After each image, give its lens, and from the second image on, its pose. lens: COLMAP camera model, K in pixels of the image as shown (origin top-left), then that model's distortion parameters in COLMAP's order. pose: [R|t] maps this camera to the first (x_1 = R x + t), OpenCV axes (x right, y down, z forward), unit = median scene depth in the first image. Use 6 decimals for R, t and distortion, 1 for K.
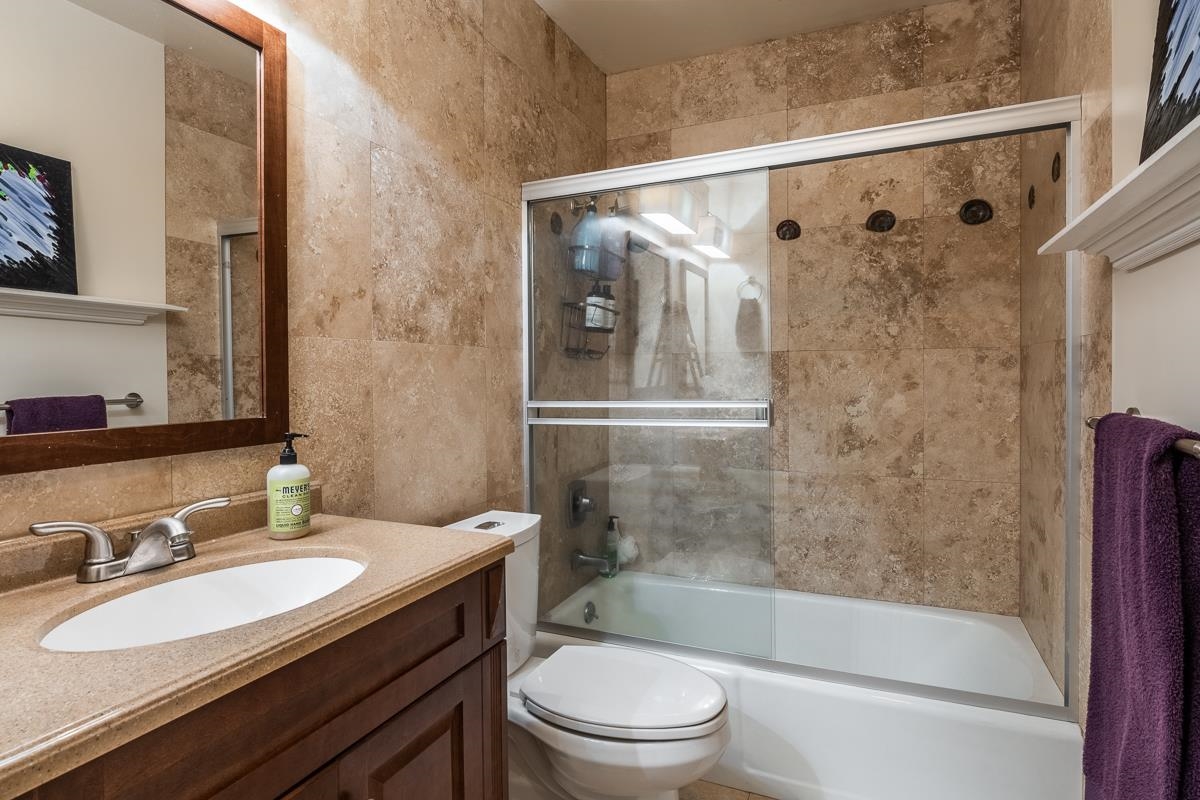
lens RADIAL K [[636.8, 0, 597.6], [0, 636.8, 383.6], [0, 0, 1]] dist [-0.000940, 0.000431]
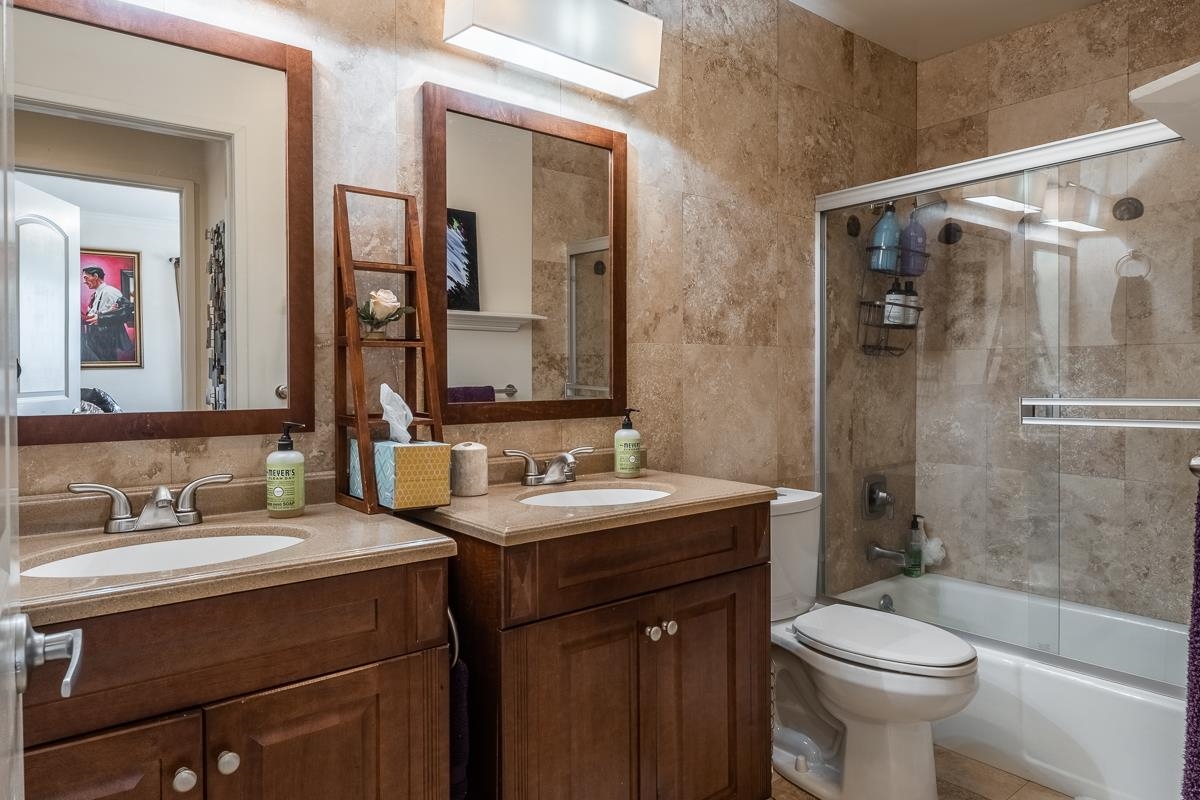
lens RADIAL K [[733.9, 0, 601.3], [0, 733.9, 381.7], [0, 0, 1]] dist [-0.028437, 0.000230]
pose [[0.893834, 0.008110, -0.448325, 0.109513], [-0.008180, 0.999965, 0.001779, 0.005460], [0.448324, 0.002077, 0.893869, -0.267750]]
